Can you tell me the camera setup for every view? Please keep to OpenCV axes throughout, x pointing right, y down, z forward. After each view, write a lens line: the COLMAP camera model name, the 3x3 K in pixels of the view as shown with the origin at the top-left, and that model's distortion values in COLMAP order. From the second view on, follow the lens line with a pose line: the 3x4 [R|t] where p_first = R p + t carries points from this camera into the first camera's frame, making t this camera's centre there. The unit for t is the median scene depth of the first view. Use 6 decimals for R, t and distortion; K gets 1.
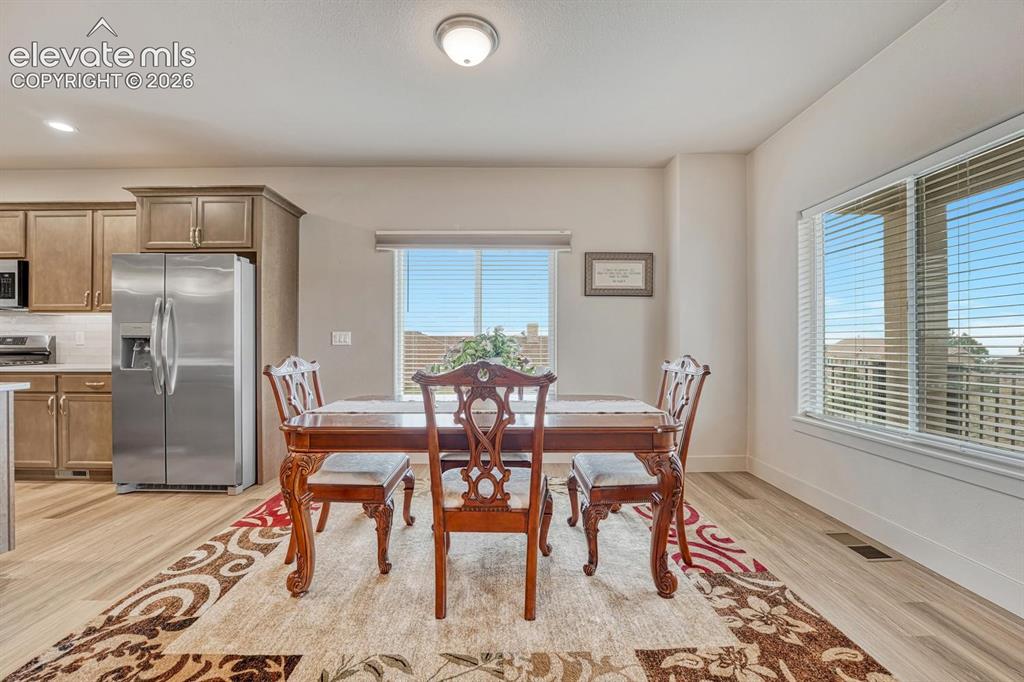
lens RADIAL K [[421.8, 0, 519.0], [0, 421.8, 344.0], [0, 0, 1]] dist [-0.023732, 0.000125]
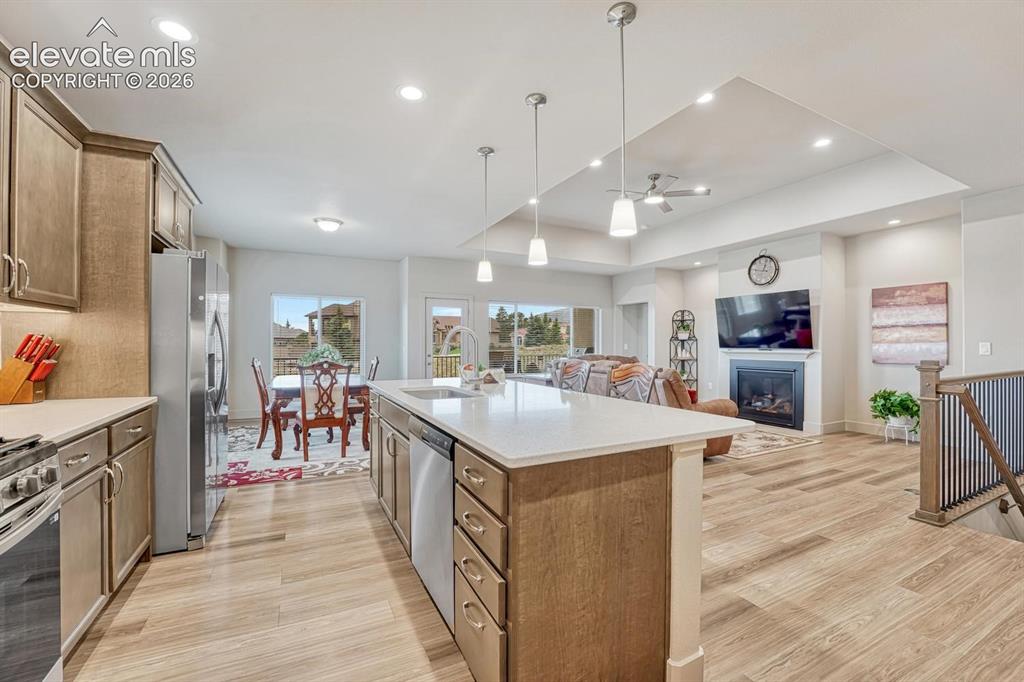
lens RADIAL K [[419.1, 0, 510.6], [0, 419.1, 343.8], [0, 0, 1]] dist [-0.024135, 0.000320]
pose [[-0.435445, 0.002069, 0.900213, -1.834064], [0.001606, 0.999998, -0.001521, -0.030396], [-0.900214, 0.000784, -0.435447, 0.752369]]
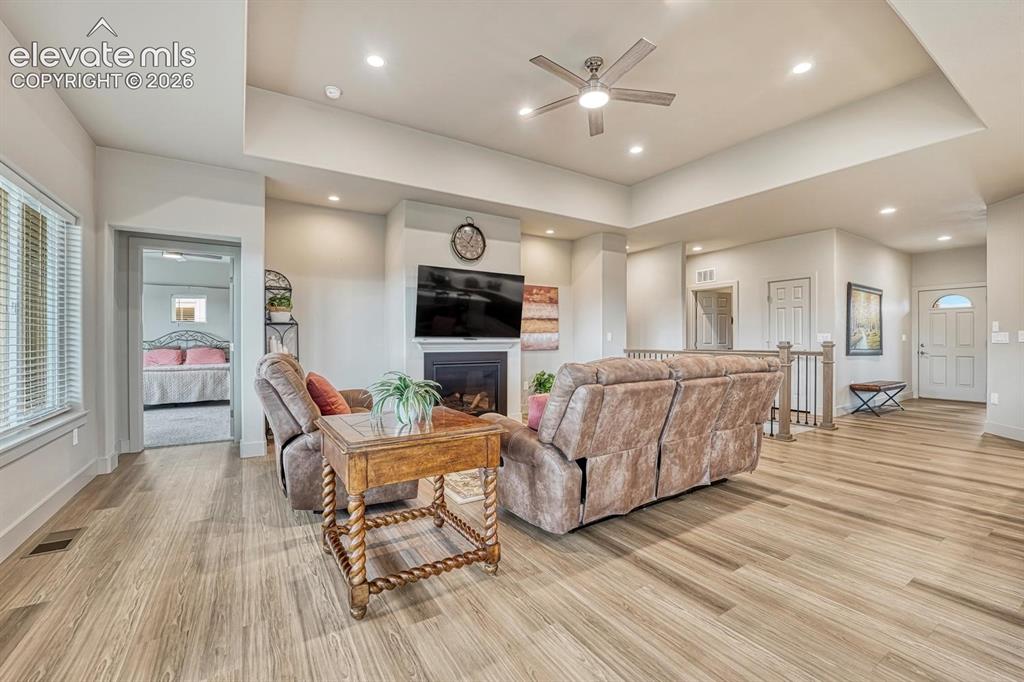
lens RADIAL K [[428.7, 0, 512.0], [0, 428.7, 341.0], [0, 0, 1]] dist [-0.022467, 0.000552]
pose [[-0.849444, 0.000199, -0.527679, 0.117680], [-0.001106, 0.999997, 0.002158, -0.000077], [0.527678, 0.002416, -0.849441, 0.324504]]
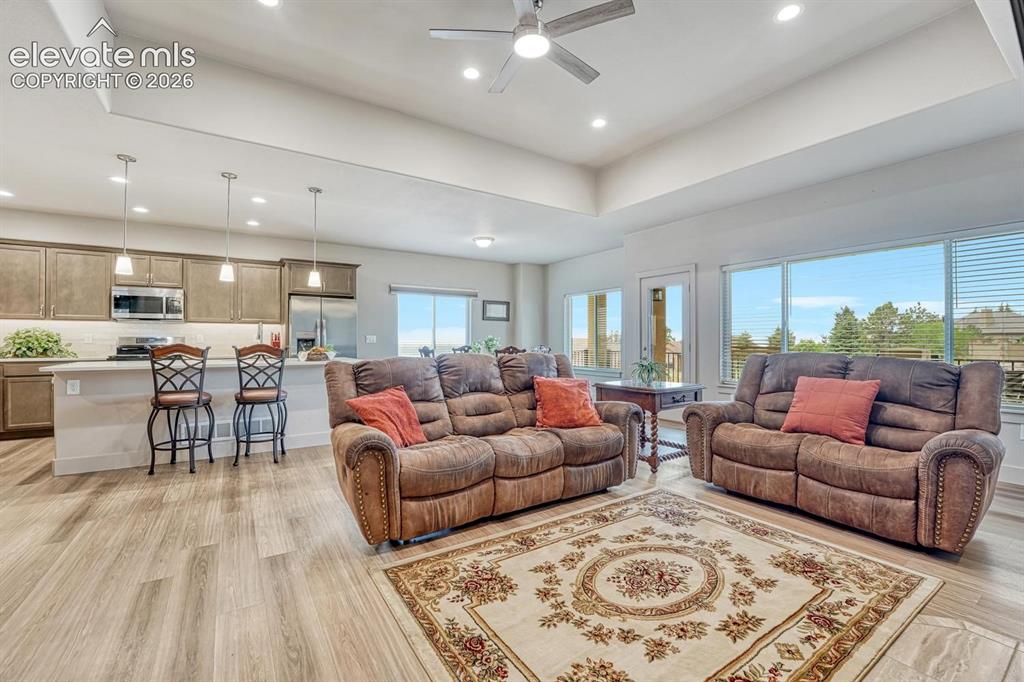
lens RADIAL K [[431.3, 0, 512.0], [0, 431.3, 341.0], [0, 0, 1]] dist [-0.029651, 0.000513]
pose [[0.843545, -0.000163, 0.537058, -1.101946], [0.001628, 0.999996, -0.002253, -0.000280], [-0.537055, 0.002775, 0.843542, -1.162616]]
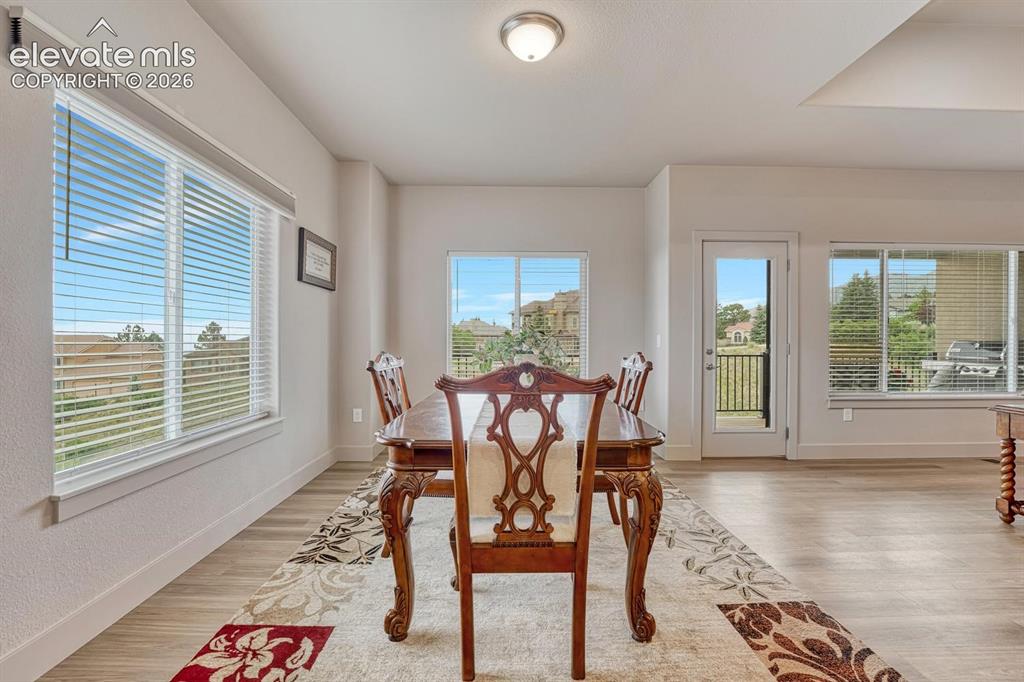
lens RADIAL K [[429.6, 0, 517.0], [0, 429.6, 343.7], [0, 0, 1]] dist [-0.023179, 0.000027]
pose [[-0.009194, -0.005817, 0.999941, -0.781724], [0.001174, 0.999982, 0.005828, -0.000269], [-0.999957, 0.001228, -0.009187, 0.716283]]
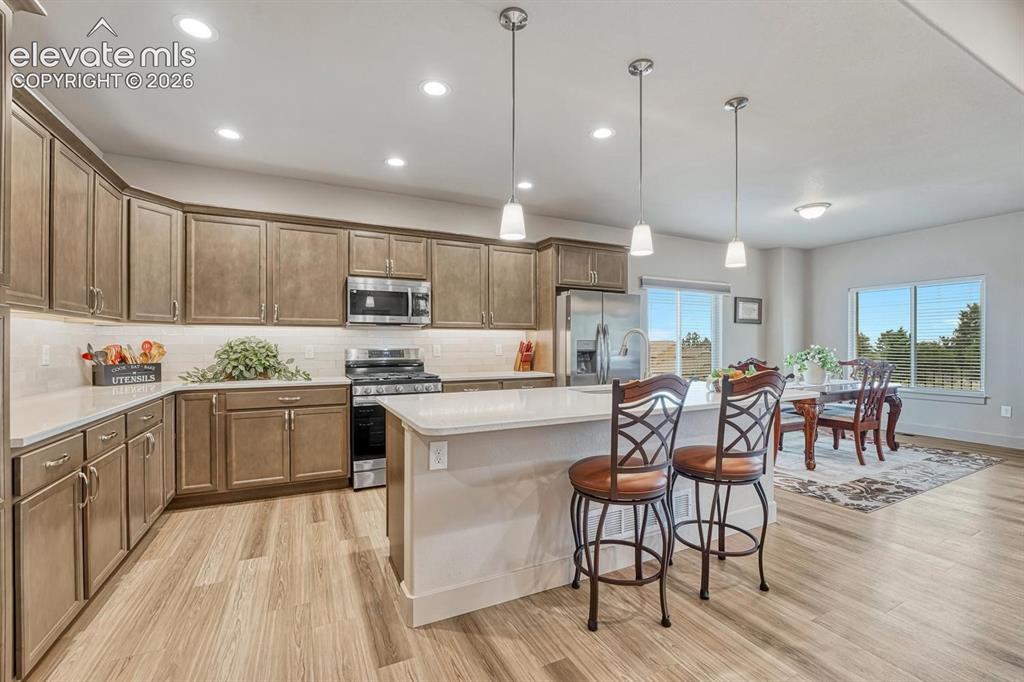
lens RADIAL K [[431.8, 0, 512.4], [0, 431.8, 352.8], [0, 0, 1]] dist [-0.025200, 0.000905]
pose [[0.904157, -0.010060, 0.427082, -1.638244], [0.003274, 0.999857, 0.016620, -0.031500], [-0.427188, -0.013629, 0.904060, -0.195140]]
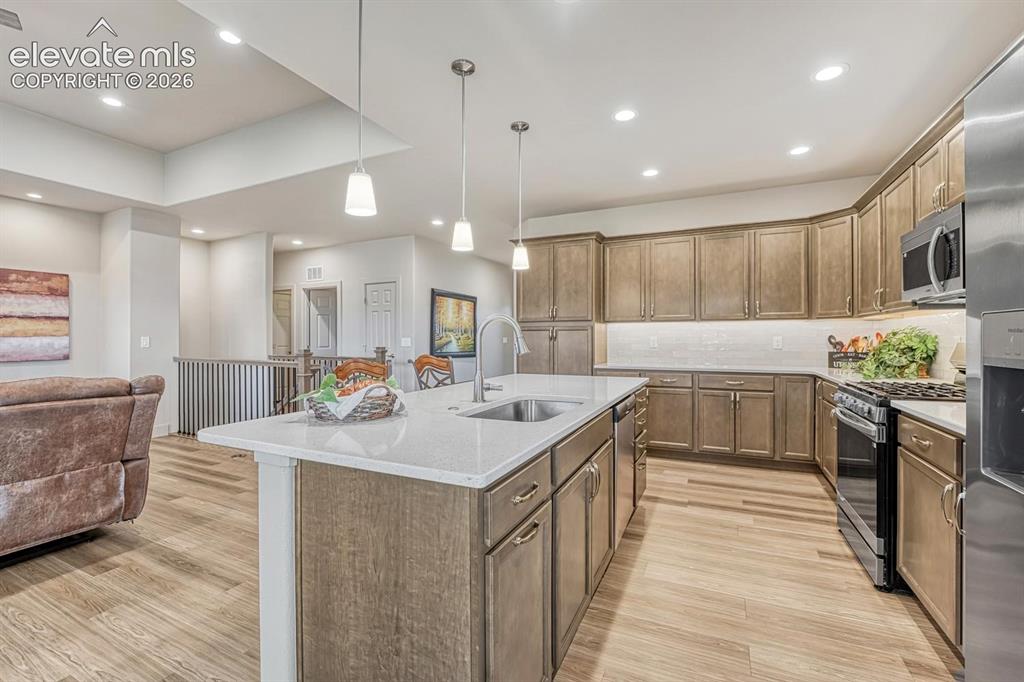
lens RADIAL K [[442.6, 0, 509.0], [0, 442.6, 338.2], [0, 0, 1]] dist [-0.021029, 0.000736]
pose [[-0.445567, 0.000161, -0.895249, -0.494471], [-0.000650, 1.000000, 0.000504, -0.031309], [0.895248, 0.000806, -0.445567, 0.768850]]
